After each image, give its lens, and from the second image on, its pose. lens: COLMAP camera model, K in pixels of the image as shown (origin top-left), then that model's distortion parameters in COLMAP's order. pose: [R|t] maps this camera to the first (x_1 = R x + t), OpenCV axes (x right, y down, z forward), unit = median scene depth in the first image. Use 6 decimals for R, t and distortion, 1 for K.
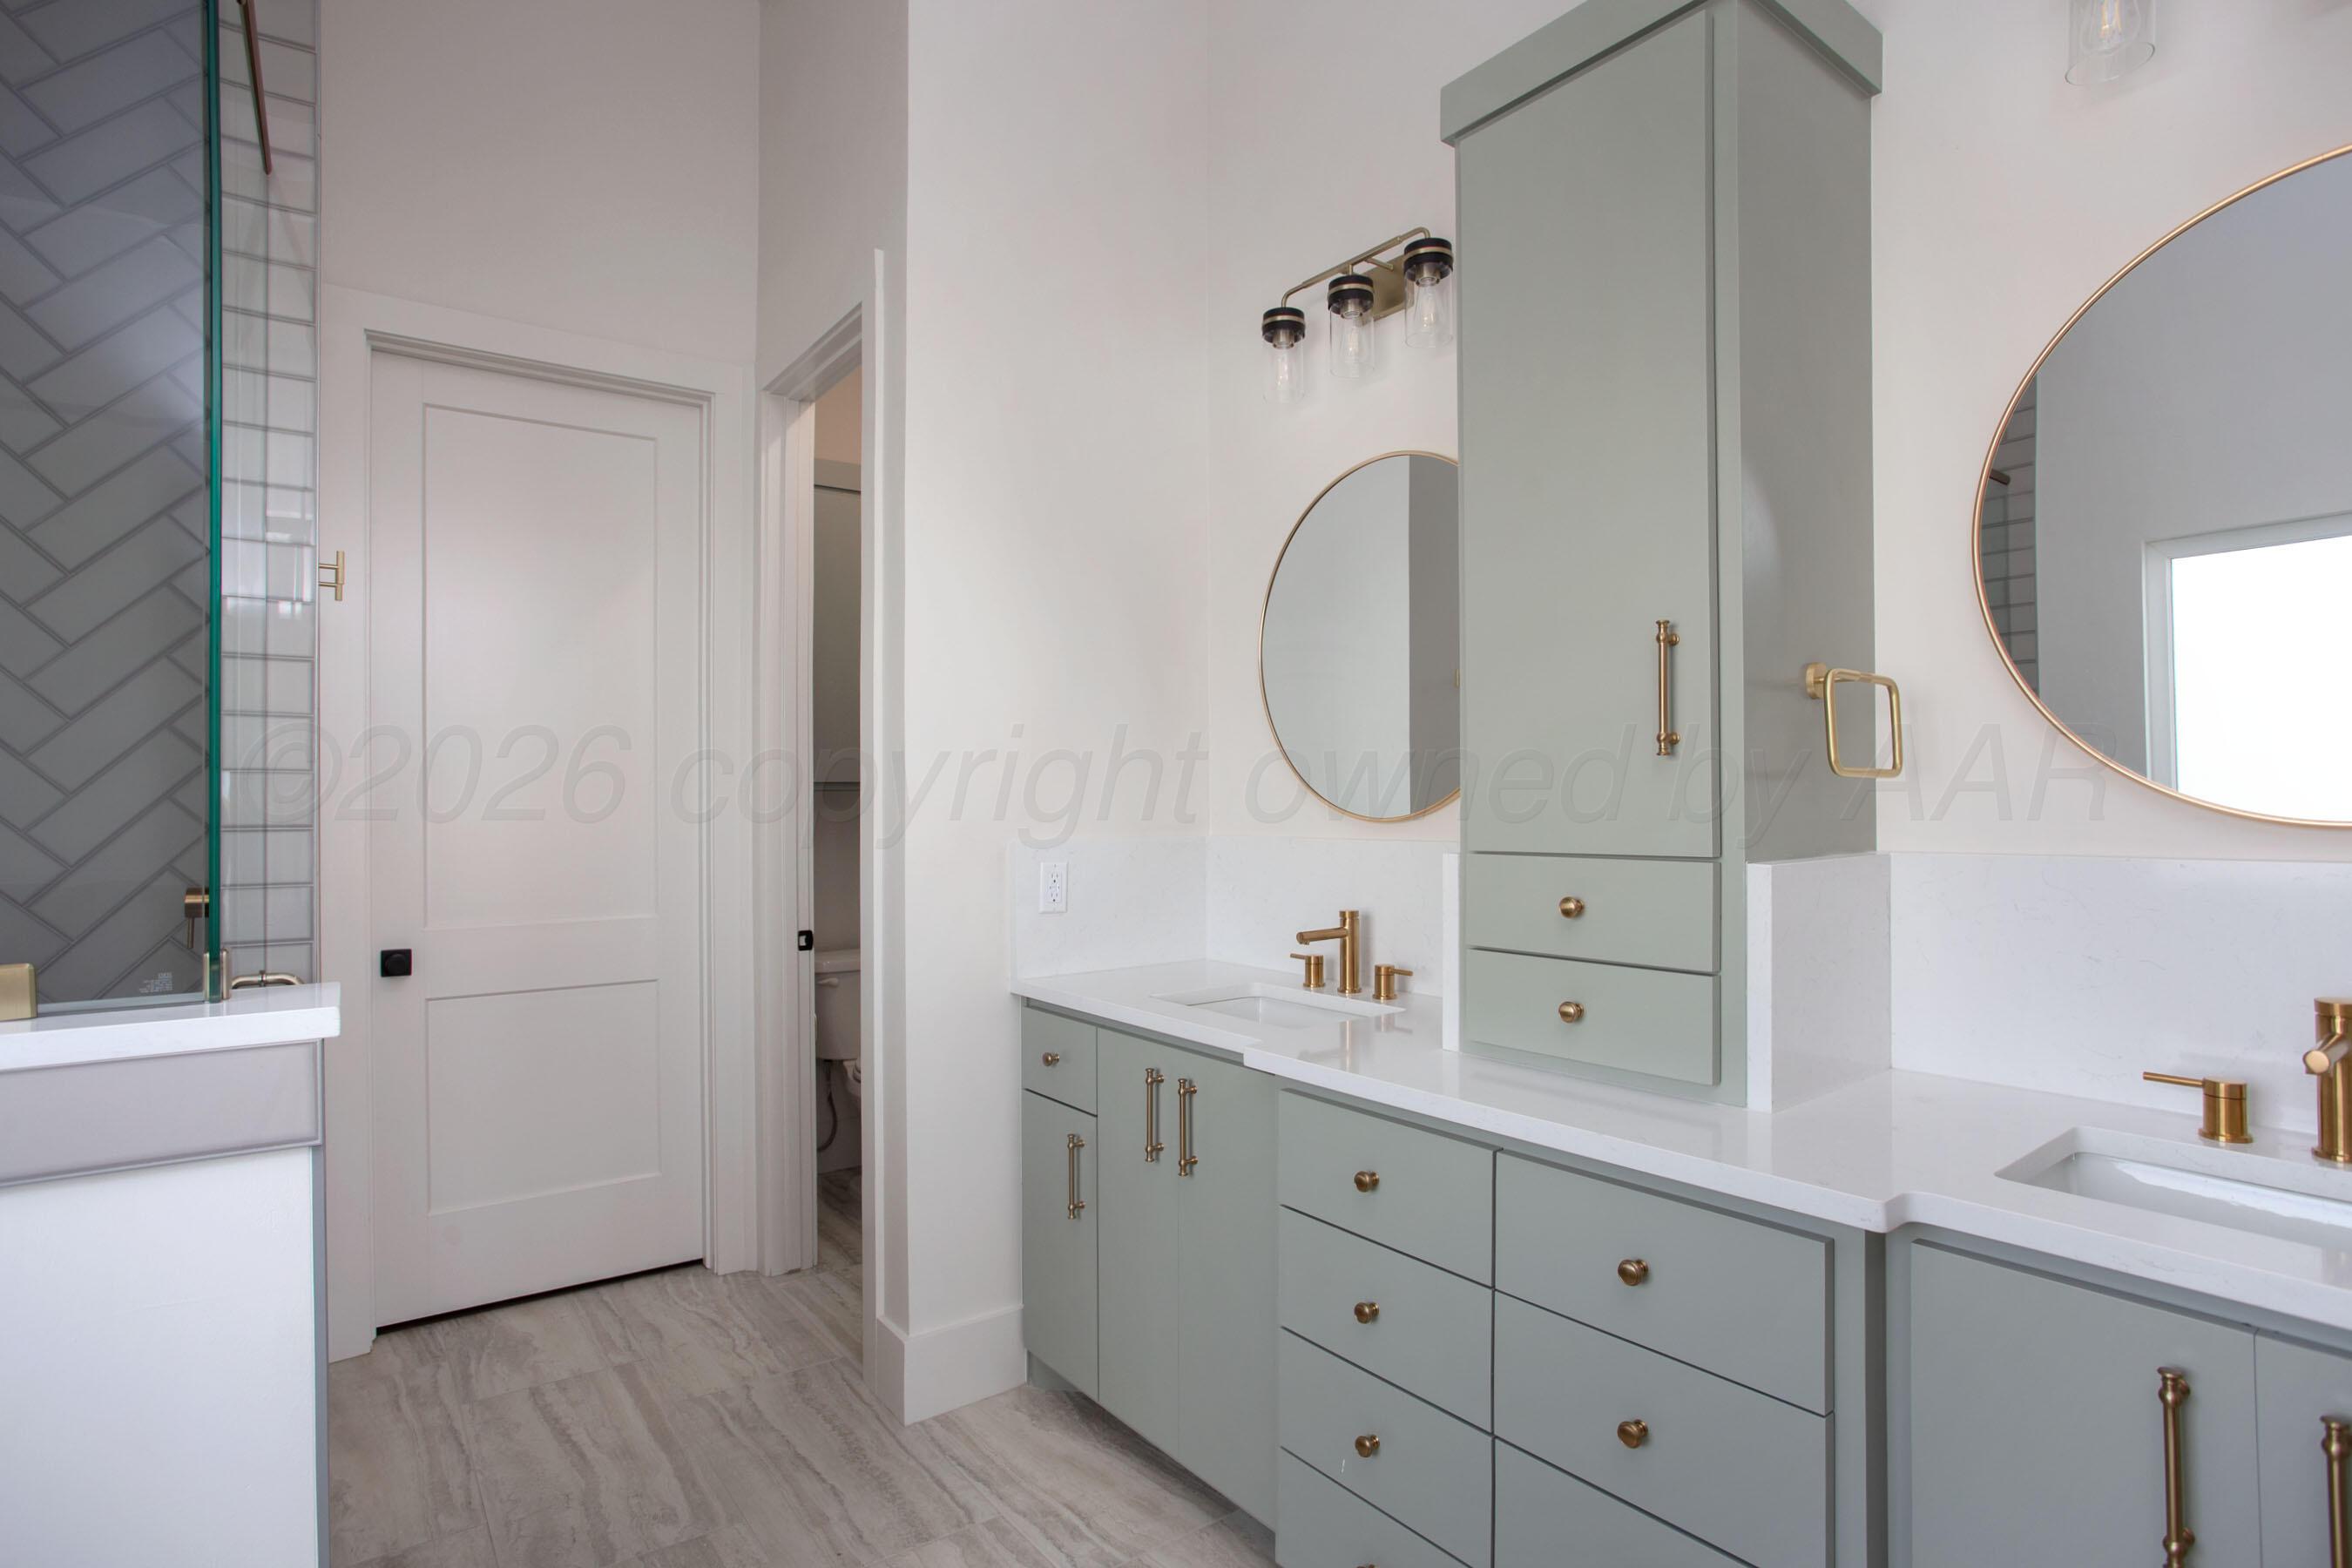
lens RADIAL K [[1178.4, 0, 1189.7], [0, 1178.4, 787.9], [0, 0, 1]] dist [-0.050388, 0.029006]
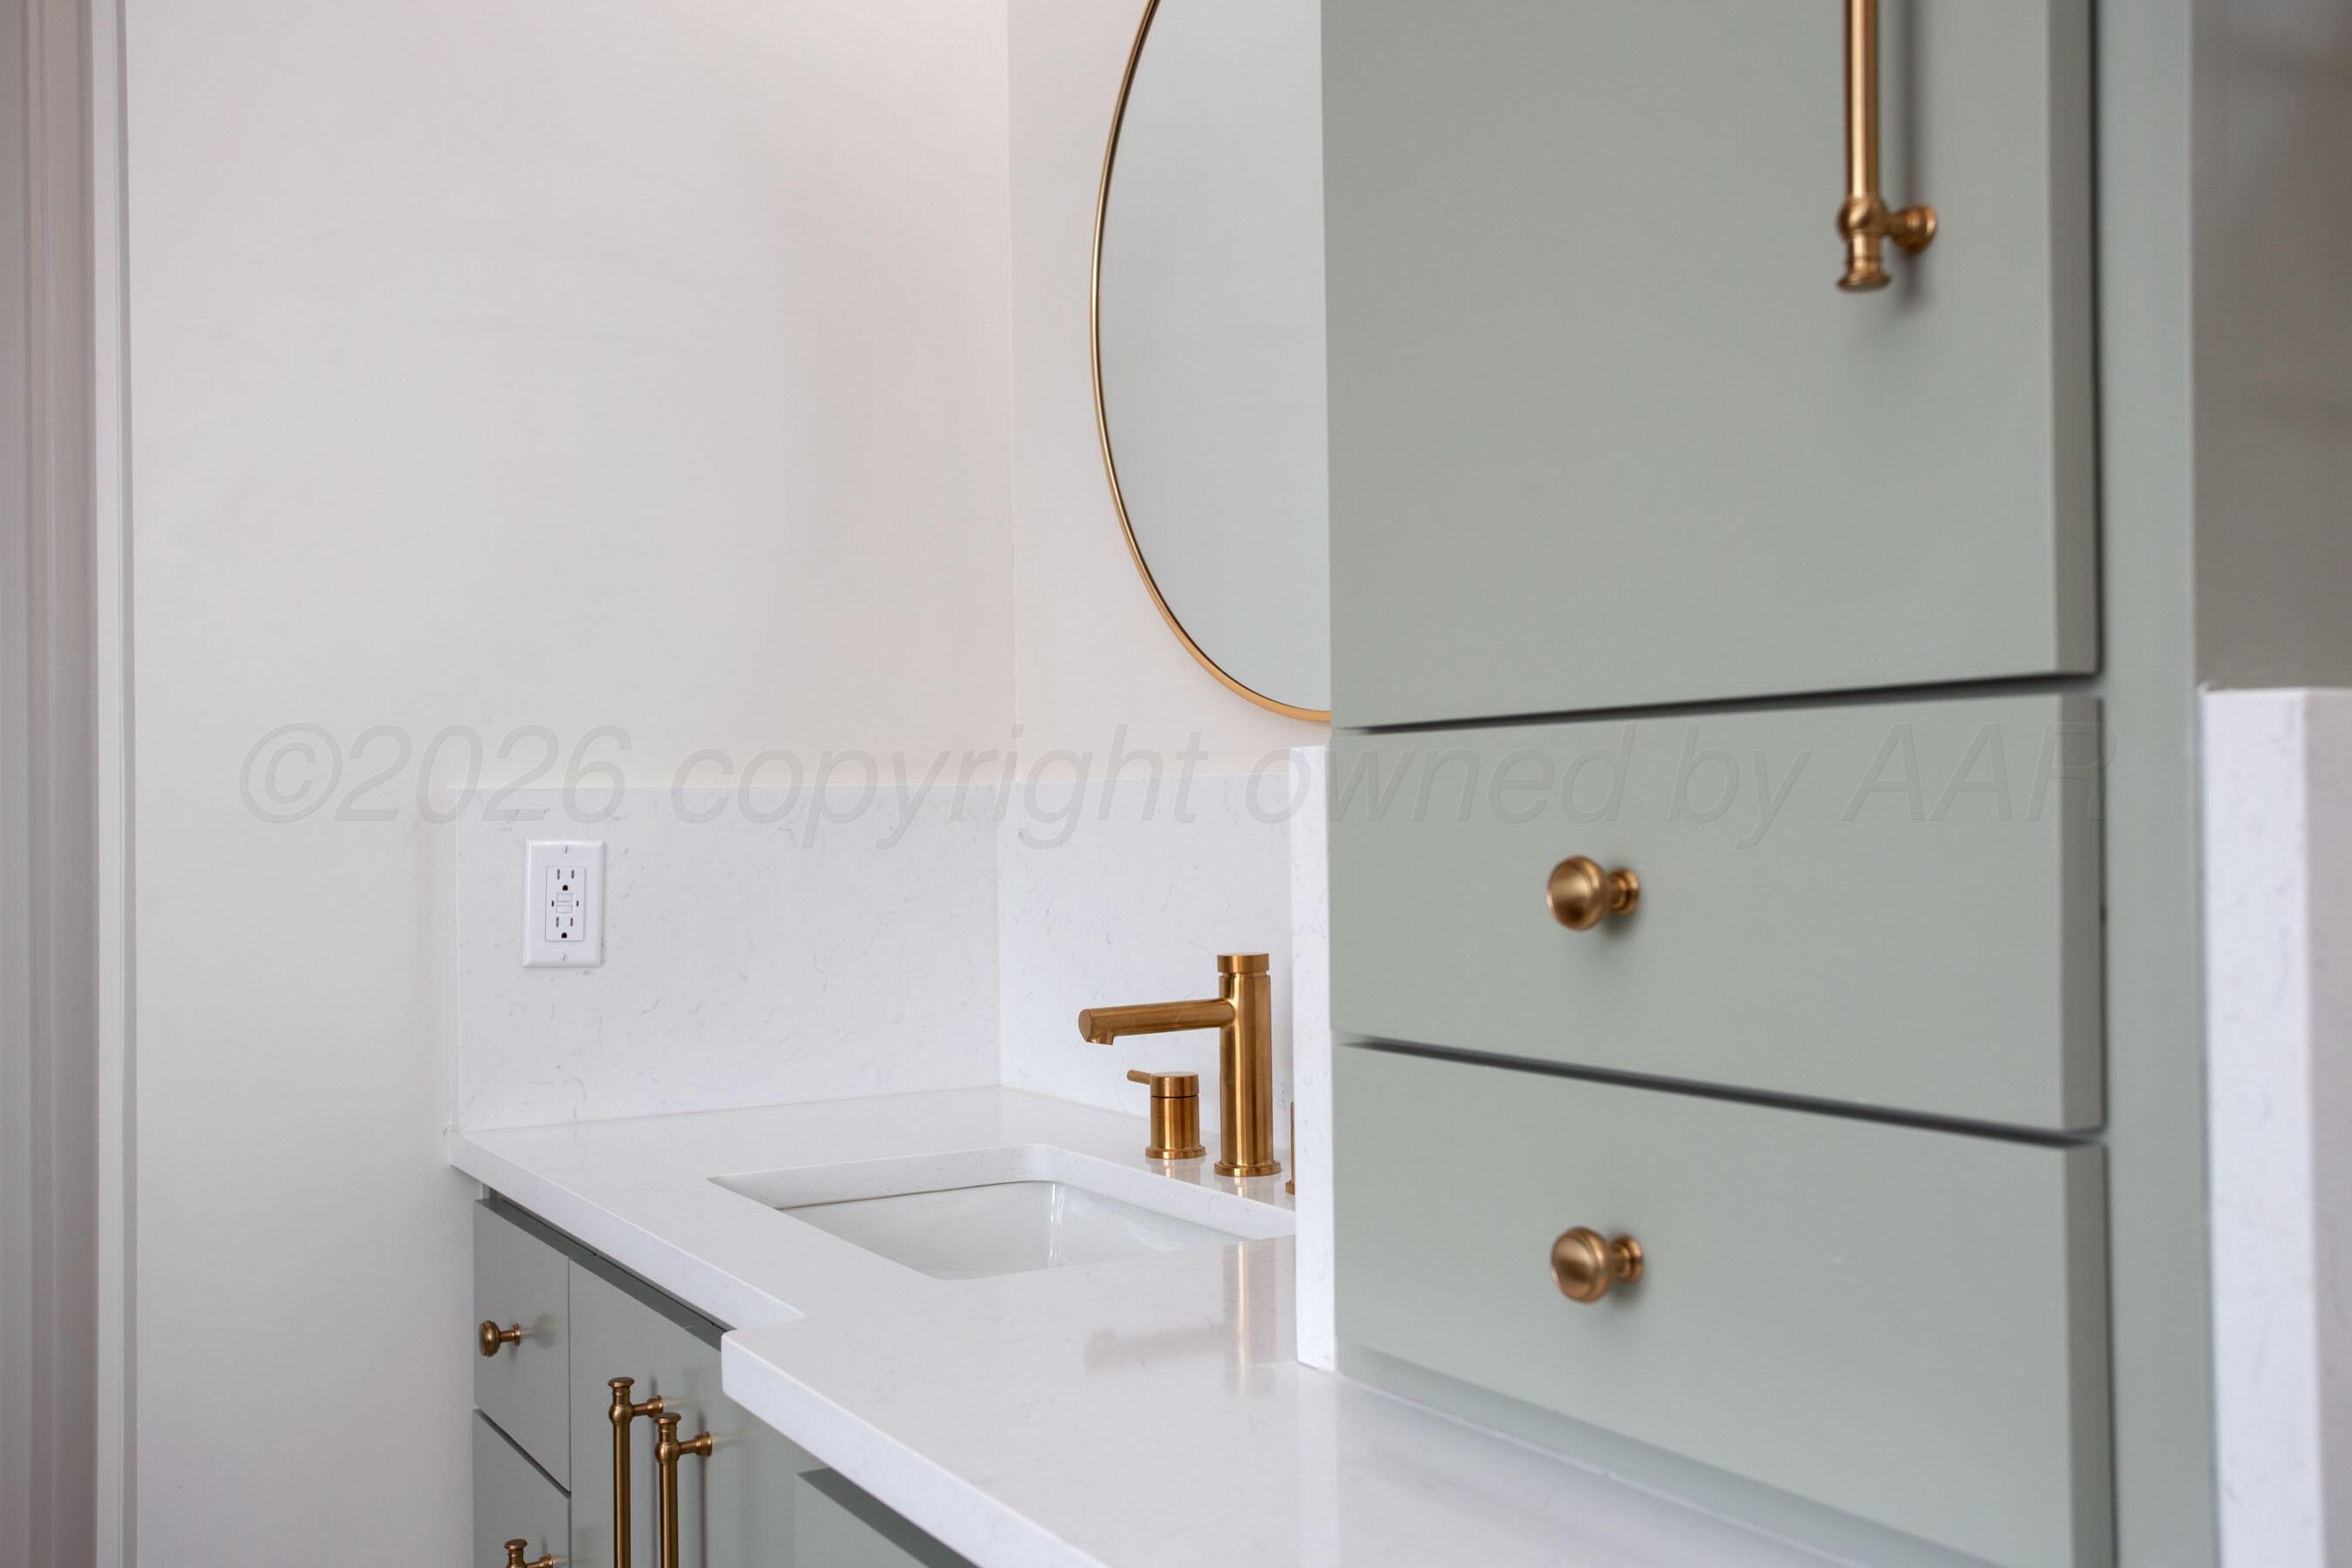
lens RADIAL K [[2161.0, 0, 1176.0], [0, 2161.0, 784.0], [0, 0, 1]] dist [0.078569, -0.000608]
pose [[0.993844, -0.007978, -0.110497, 0.186215], [0.007954, 0.999968, -0.000658, 0.049152], [0.110499, -0.000224, 0.993876, 0.305395]]
